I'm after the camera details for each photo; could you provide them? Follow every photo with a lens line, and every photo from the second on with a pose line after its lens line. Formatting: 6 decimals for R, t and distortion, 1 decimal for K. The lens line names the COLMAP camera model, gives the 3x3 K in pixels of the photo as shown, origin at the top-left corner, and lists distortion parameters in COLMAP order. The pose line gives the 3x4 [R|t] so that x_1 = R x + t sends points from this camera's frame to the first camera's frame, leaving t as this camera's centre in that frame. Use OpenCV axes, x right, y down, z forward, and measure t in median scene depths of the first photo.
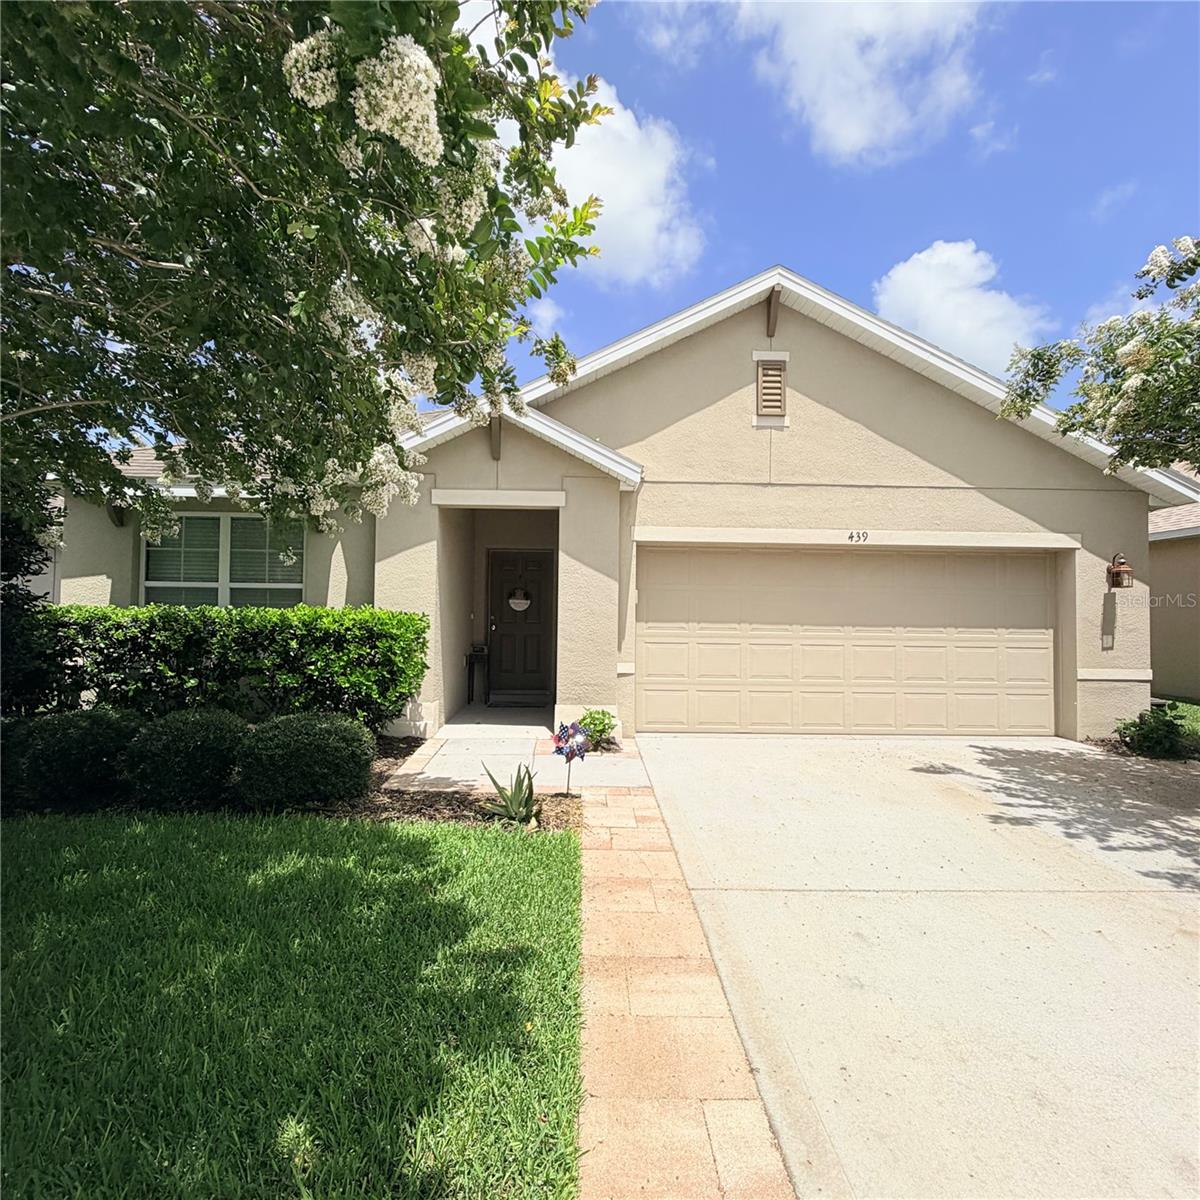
lens RADIAL K [[636.0, 0, 599.3], [0, 636.0, 598.8], [0, 0, 1]] dist [-0.001191, -0.000679]
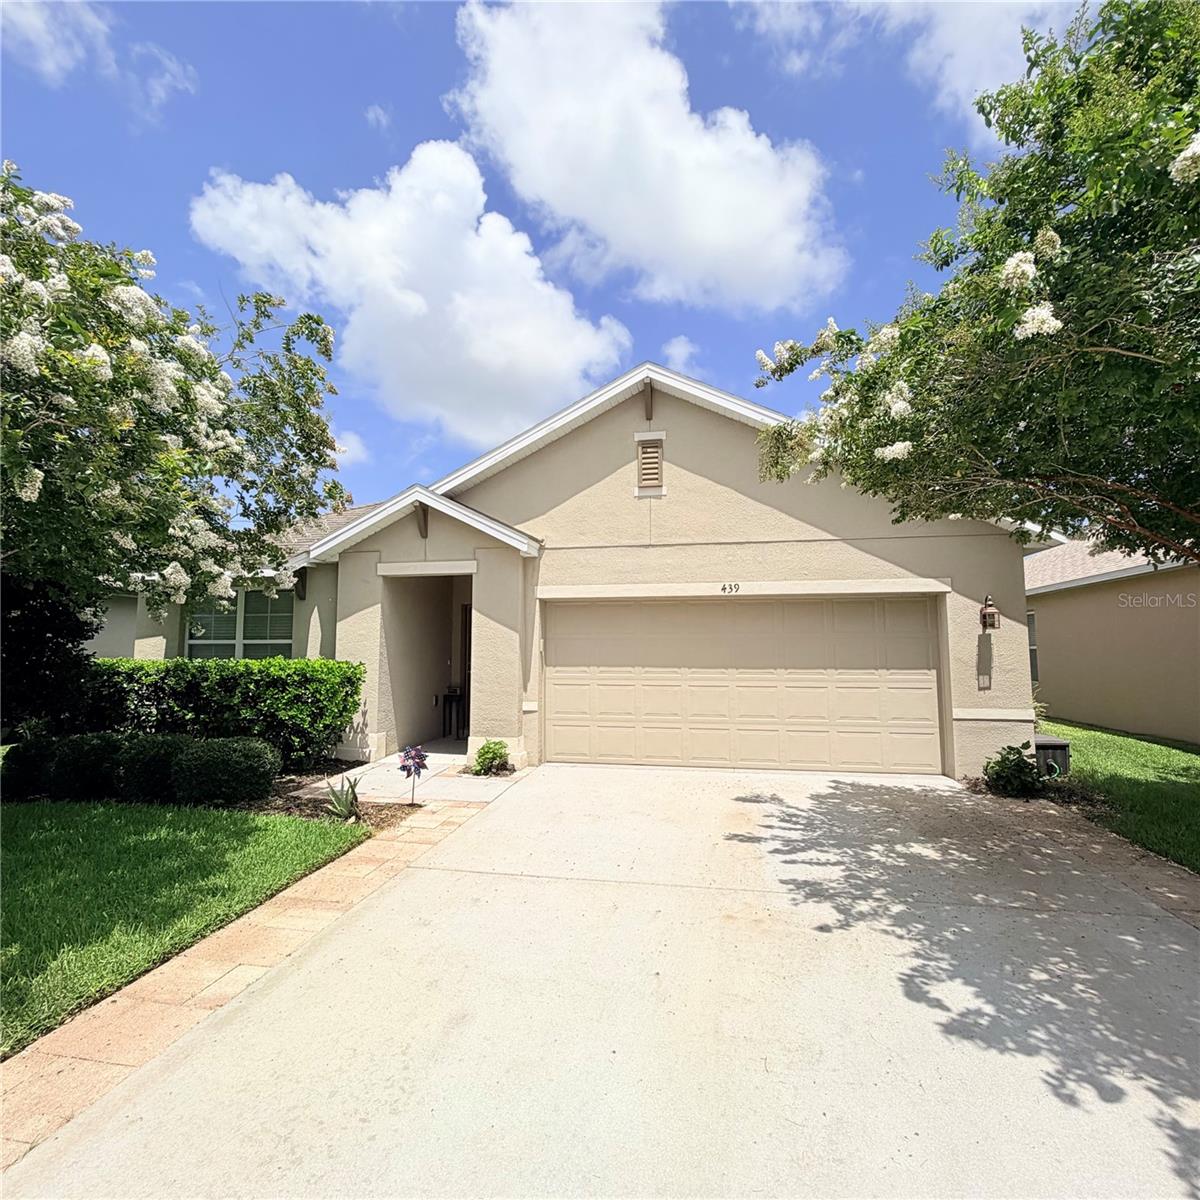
lens RADIAL K [[636.0, 0, 600.4], [0, 636.0, 598.0], [0, 0, 1]] dist [-0.001191, -0.000679]
pose [[0.977827, -0.031945, -0.206962, 0.417401], [0.018299, 0.997550, -0.067518, -0.009420], [0.208612, 0.062233, 0.976016, -0.137582]]
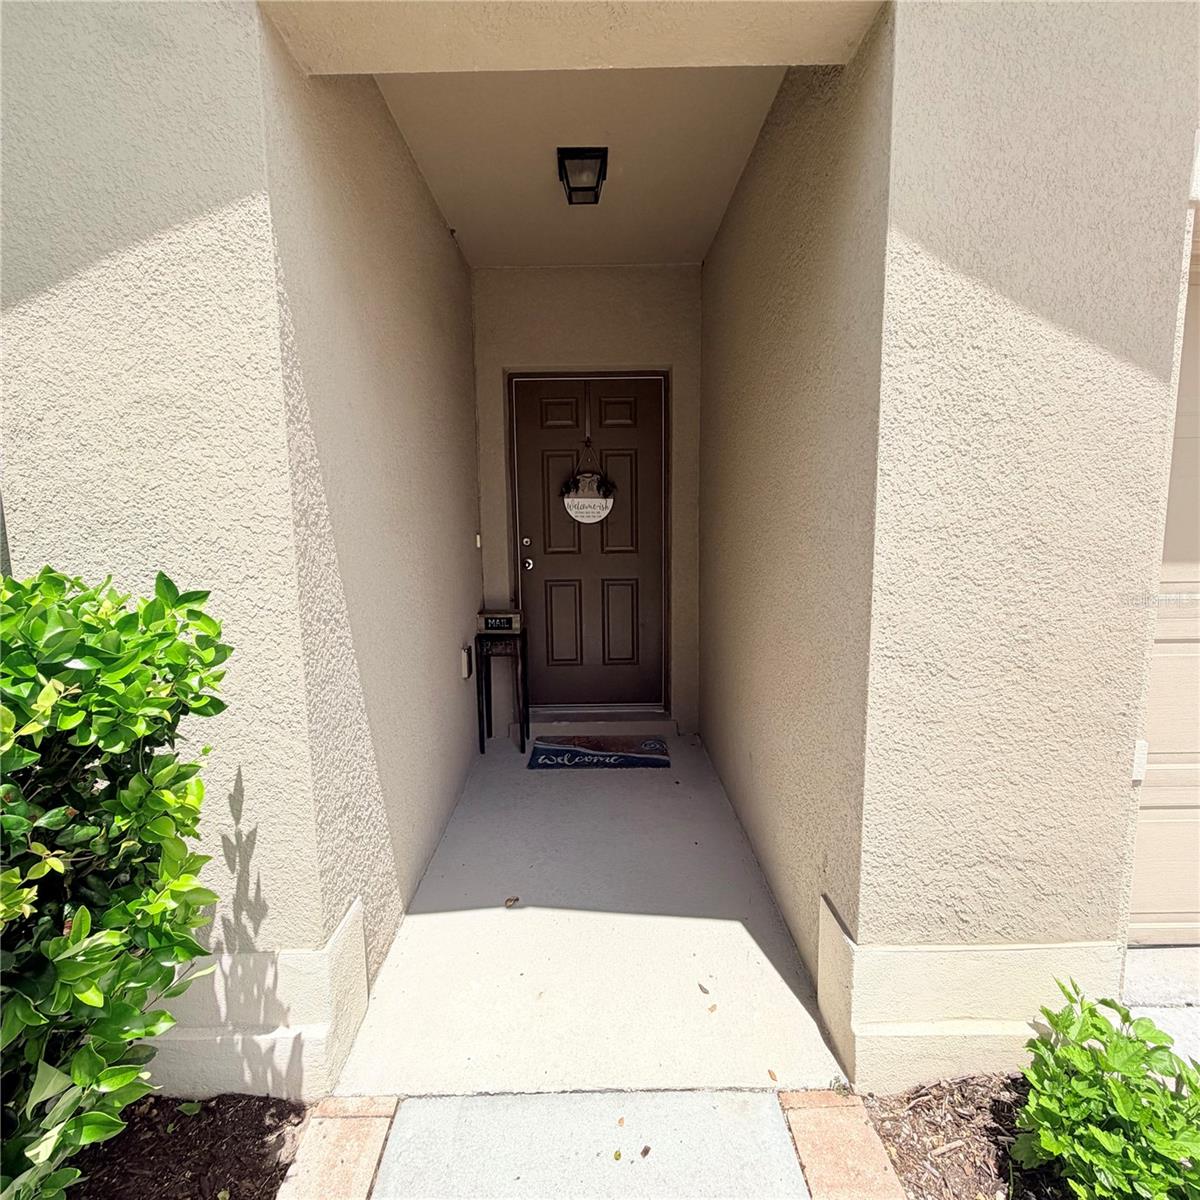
lens RADIAL K [[636.0, 0, 599.3], [0, 636.0, 597.7], [0, 0, 1]] dist [-0.001191, -0.000679]
pose [[0.999431, -0.024752, -0.022893, -0.146096], [0.027934, 0.988115, 0.151156, 0.004827], [0.018880, -0.151710, 0.988245, 0.759575]]
